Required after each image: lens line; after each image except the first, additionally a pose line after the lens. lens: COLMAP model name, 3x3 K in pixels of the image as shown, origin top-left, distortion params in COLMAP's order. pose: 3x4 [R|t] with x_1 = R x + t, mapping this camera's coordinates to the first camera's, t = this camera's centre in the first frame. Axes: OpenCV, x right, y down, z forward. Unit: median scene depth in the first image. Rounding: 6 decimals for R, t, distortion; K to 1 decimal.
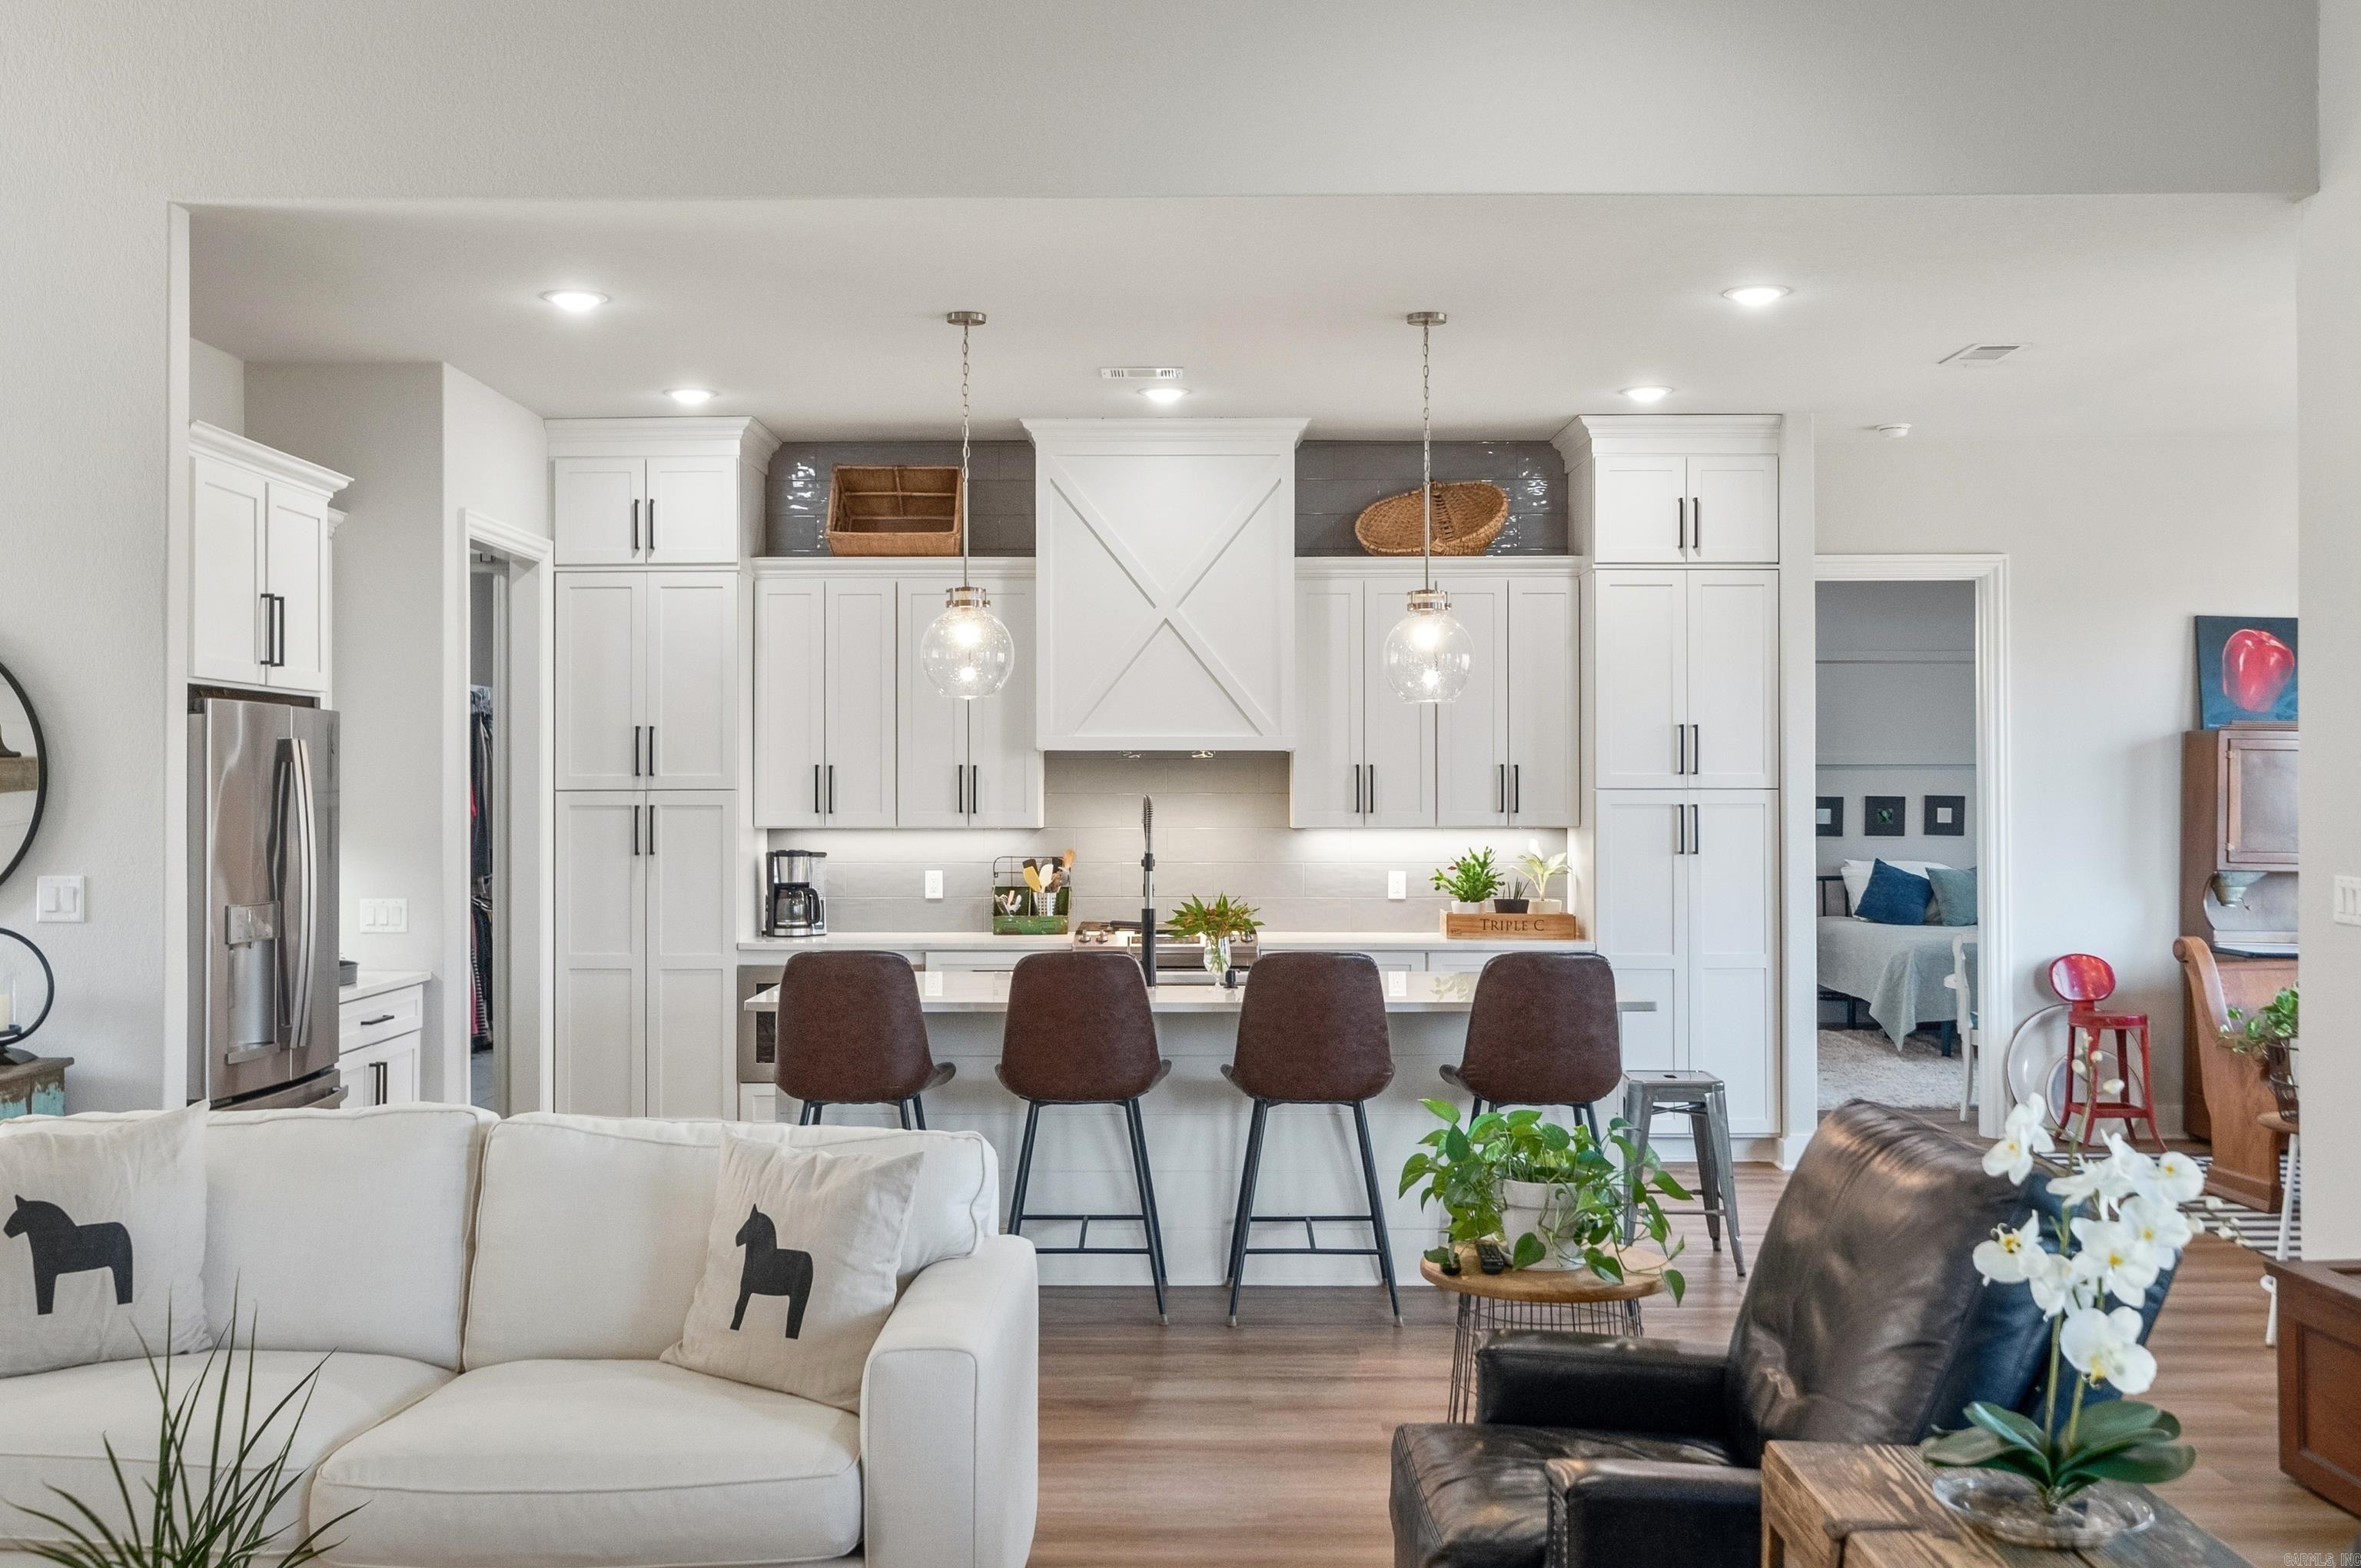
lens RADIAL K [[2140.7, 0, 1192.2], [0, 2140.7, 780.5], [0, 0, 1]] dist [-0.022162, 0.000000]
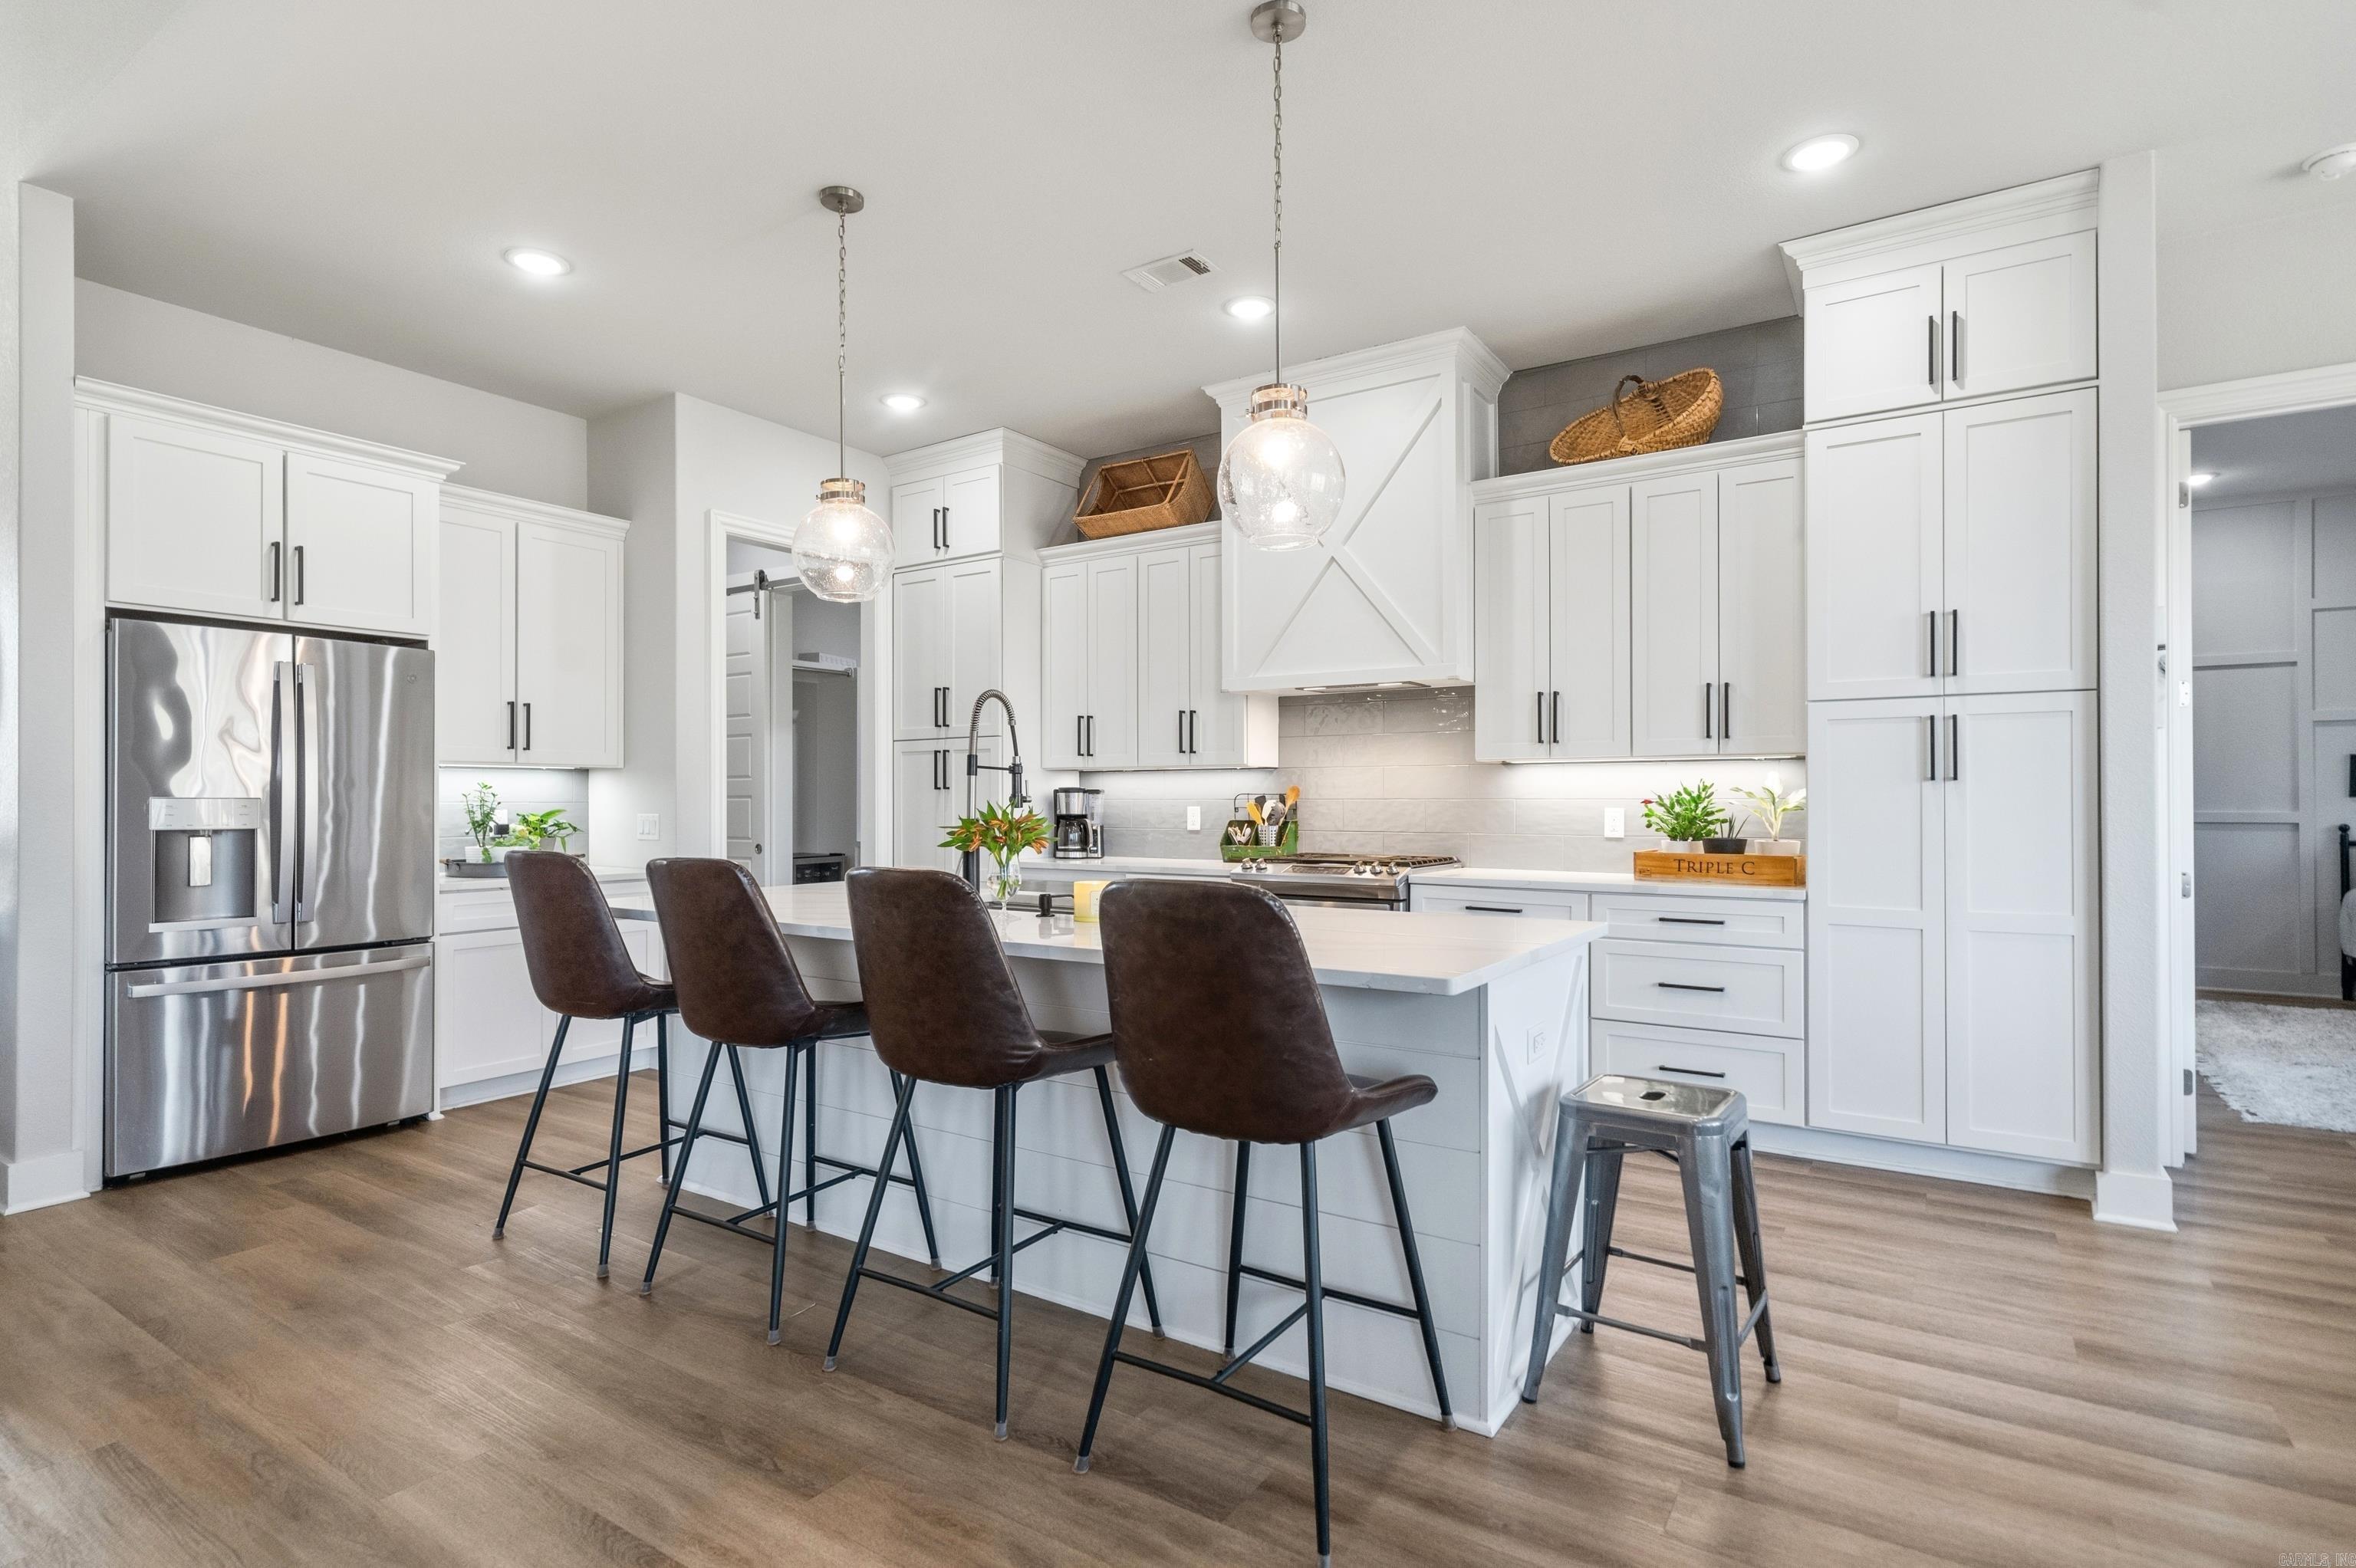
lens RADIAL K [[1163.9, 0, 1154.1], [0, 1163.9, 799.8], [0, 0, 1]] dist [0.005634, -0.000606]
pose [[0.831628, -0.001119, -0.555332, 0.221871], [0.005375, 0.999967, 0.006033, 0.036056], [0.555307, -0.008002, 0.831607, 0.478612]]
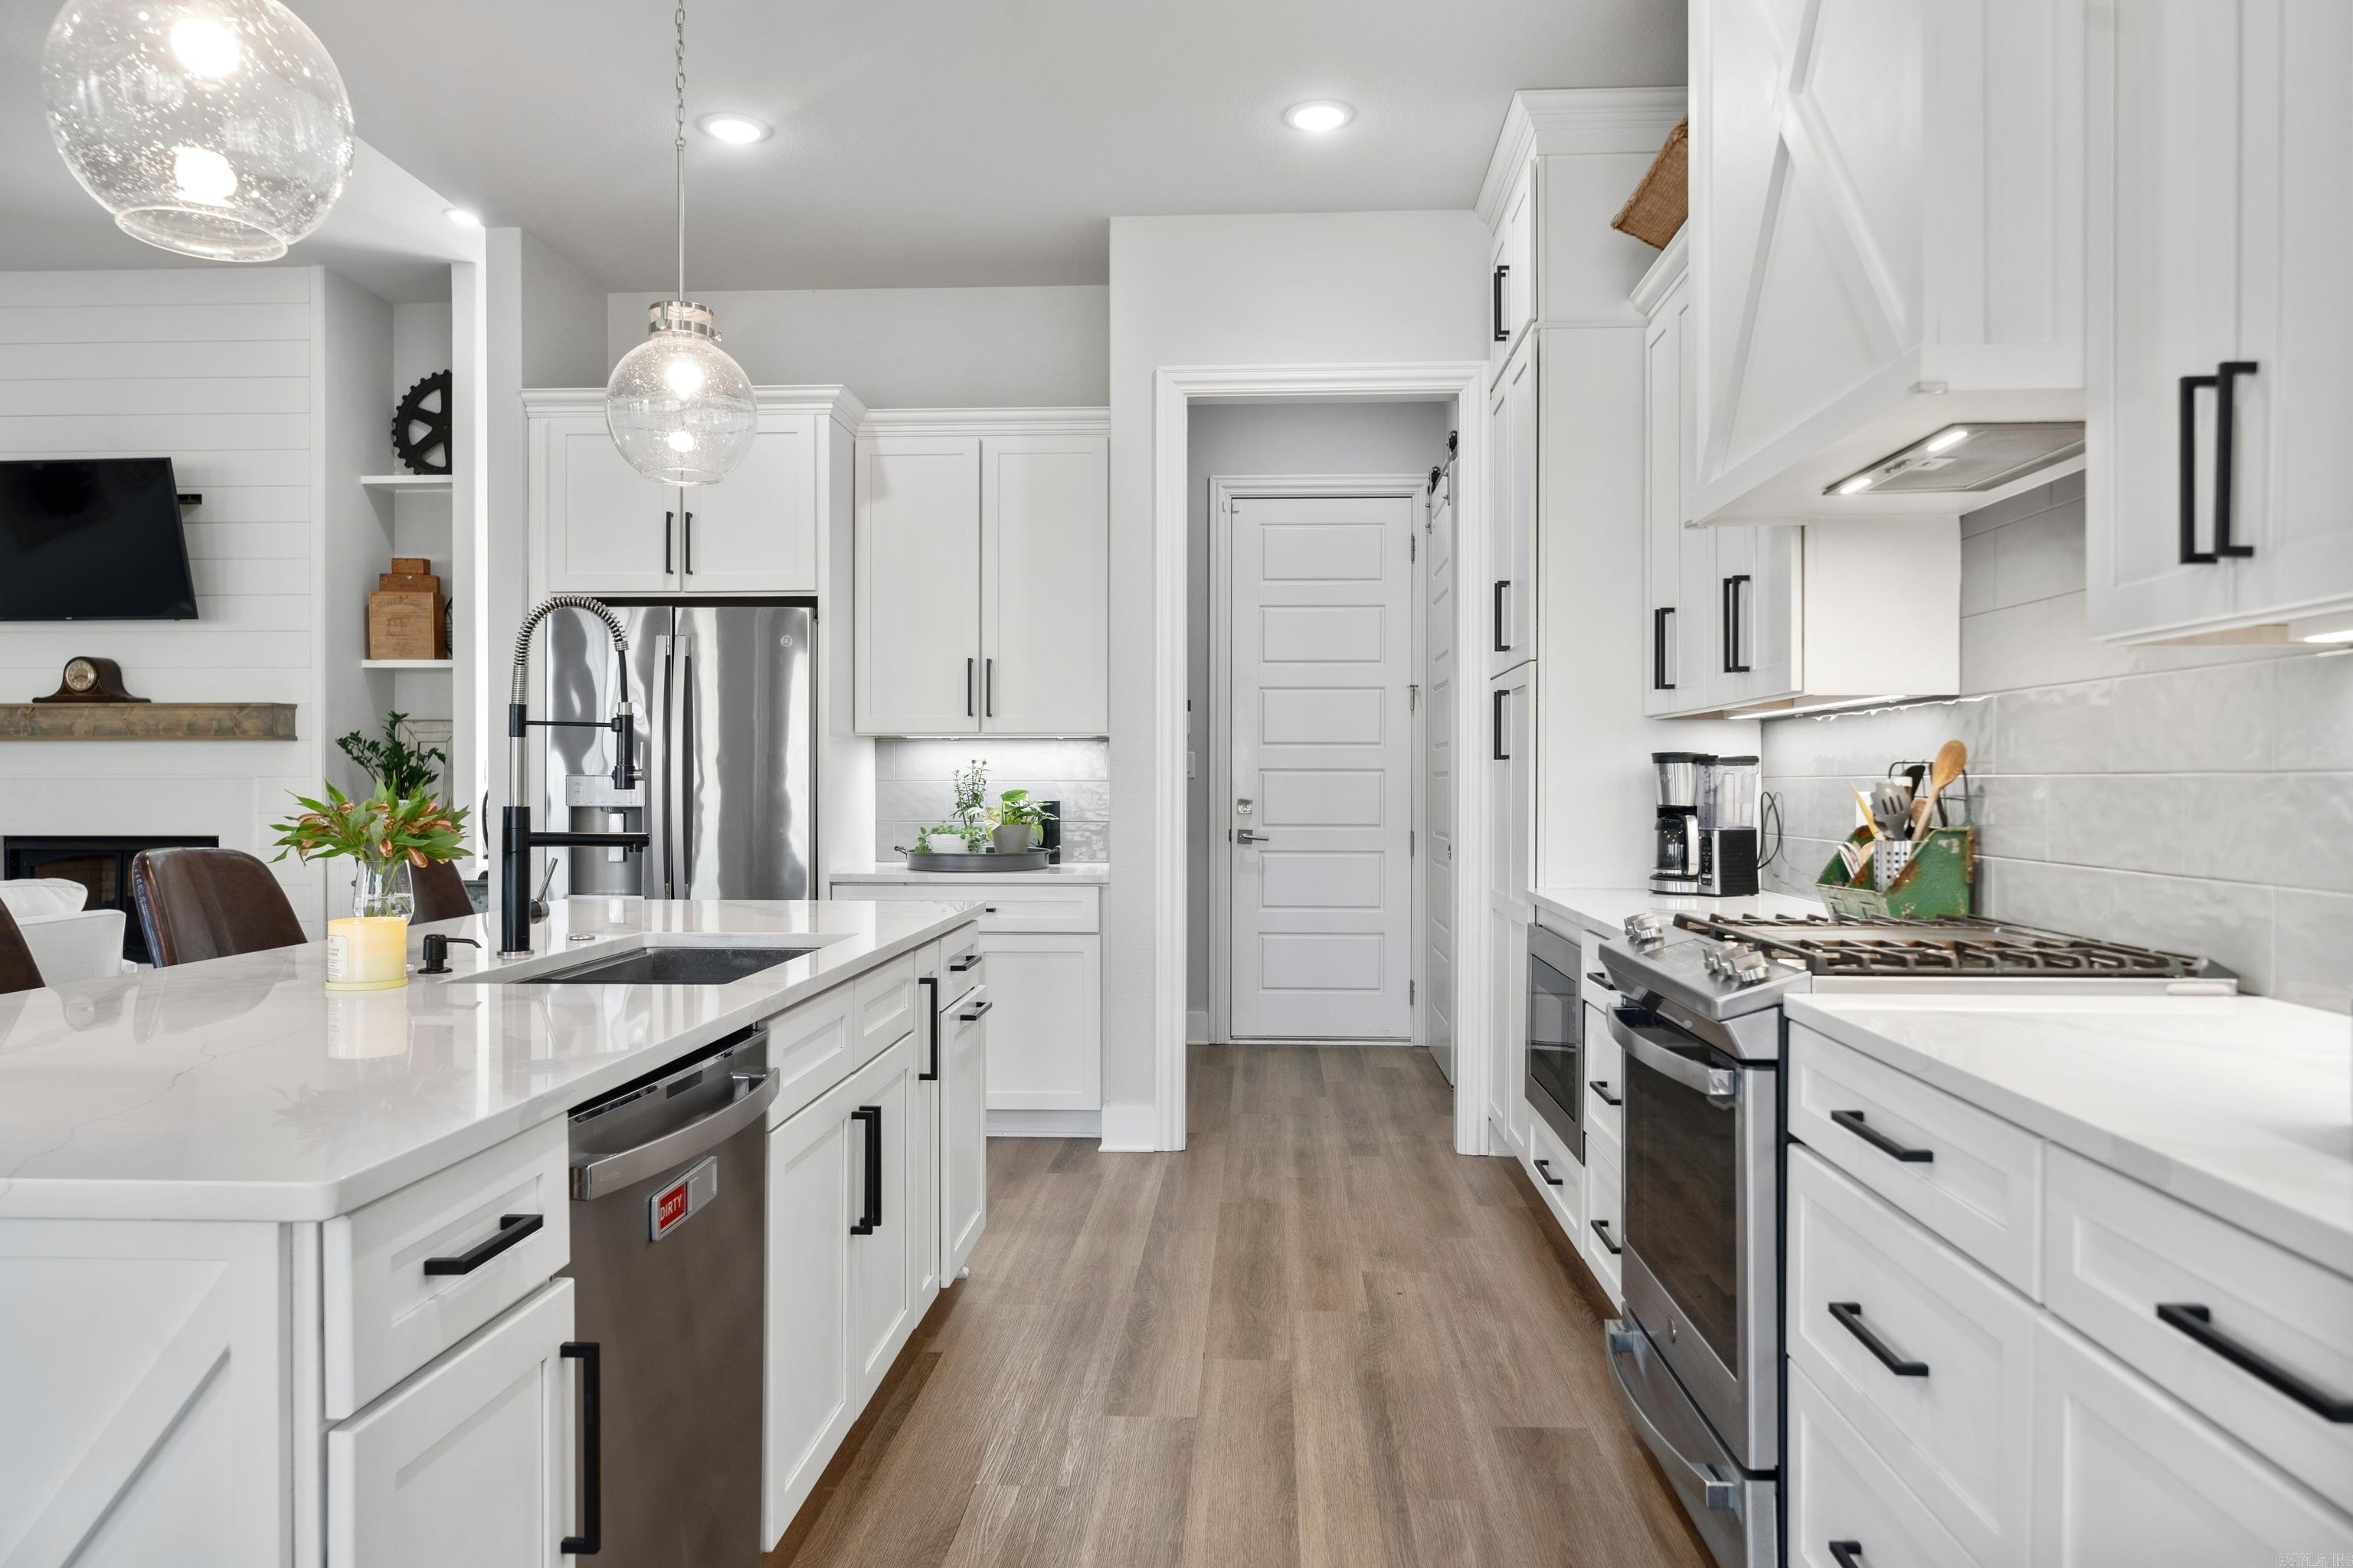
lens RADIAL K [[1572.6, 0, 1178.7], [0, 1572.6, 788.2], [0, 0, 1]] dist [0.004133, -0.000165]
pose [[-0.058052, 0.003829, -0.998306, 0.268636], [0.006908, 0.999970, 0.003434, 0.040238], [0.998290, -0.006697, -0.058077, 0.896438]]
